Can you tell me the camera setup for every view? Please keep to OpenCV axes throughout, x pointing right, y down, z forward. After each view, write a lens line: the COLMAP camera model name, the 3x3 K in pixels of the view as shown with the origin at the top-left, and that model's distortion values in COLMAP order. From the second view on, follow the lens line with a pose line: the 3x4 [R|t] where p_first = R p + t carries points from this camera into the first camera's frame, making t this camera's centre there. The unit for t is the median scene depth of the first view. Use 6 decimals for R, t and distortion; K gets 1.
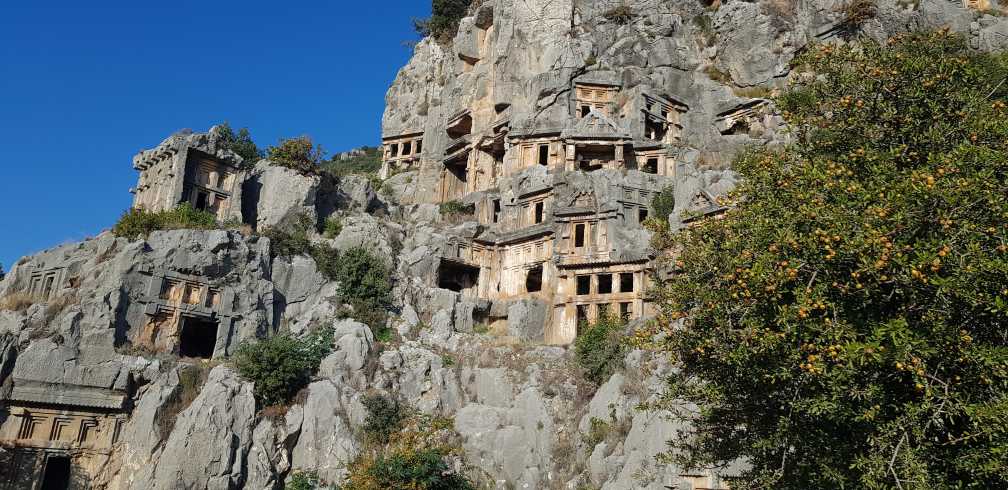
lens RADIAL K [[776.3, 0, 506.7], [0, 776.3, 239.8], [0, 0, 1]] dist [0.090139, -0.153546]
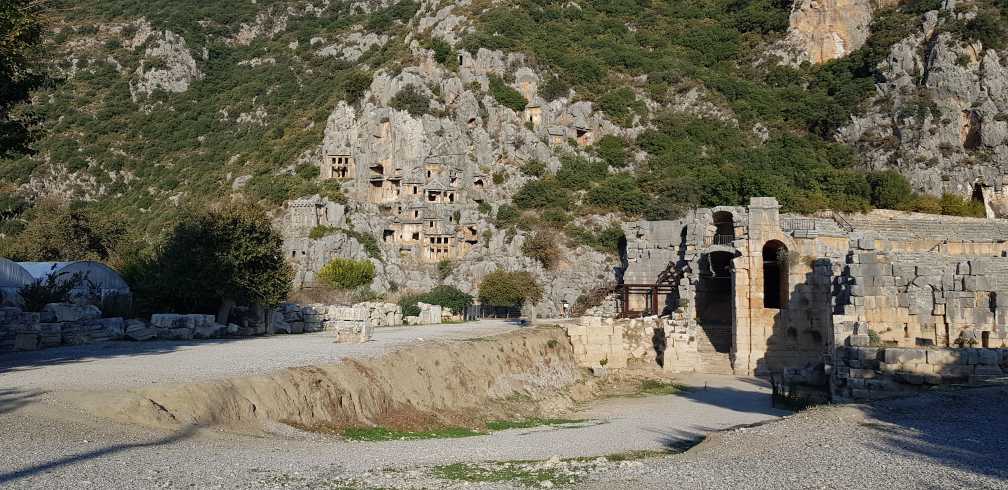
lens RADIAL K [[776.3, 0, 506.7], [0, 776.3, 239.8], [0, 0, 1]] dist [0.090139, -0.153546]
pose [[0.941673, -0.018049, 0.336046, -0.622763], [-0.062989, 0.971461, 0.228685, -0.628379], [-0.330583, -0.236513, 0.913661, -1.842495]]
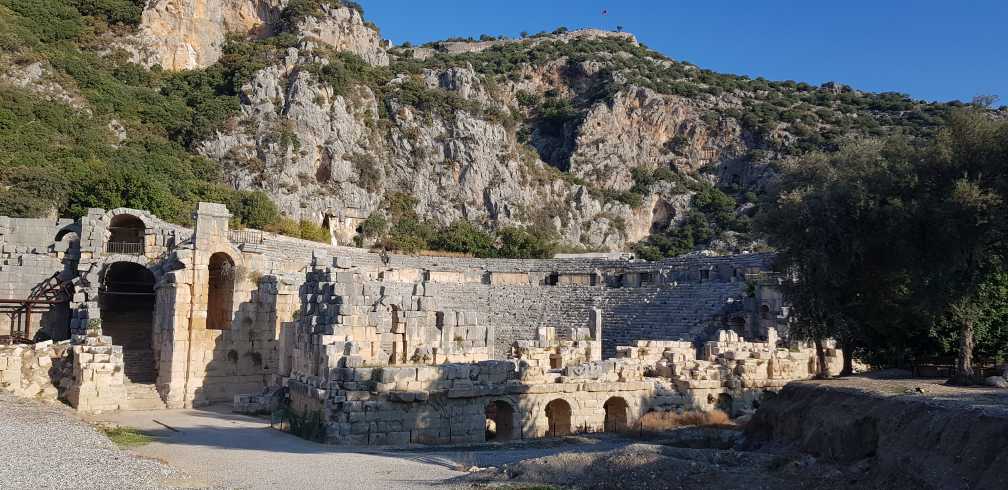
lens RADIAL K [[774.3, 0, 494.0], [0, 774.3, 243.4], [0, 0, 1]] dist [0.093188, -0.161906]
pose [[0.348587, 0.046497, 0.936122, -0.738515], [-0.273035, 0.960489, 0.053964, -0.517266], [-0.896627, -0.274405, 0.347509, -1.471920]]
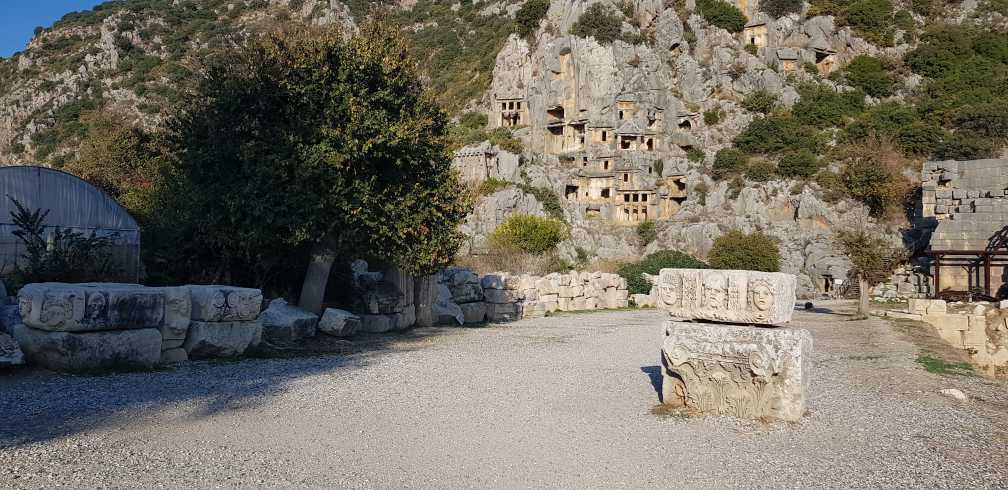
lens RADIAL K [[776.3, 0, 506.7], [0, 776.3, 239.8], [0, 0, 1]] dist [0.090139, -0.153546]
pose [[0.989756, -0.028230, 0.139950, -0.586918], [-0.010130, 0.963900, 0.266073, -0.435019], [-0.142409, -0.264765, 0.953739, -1.279358]]
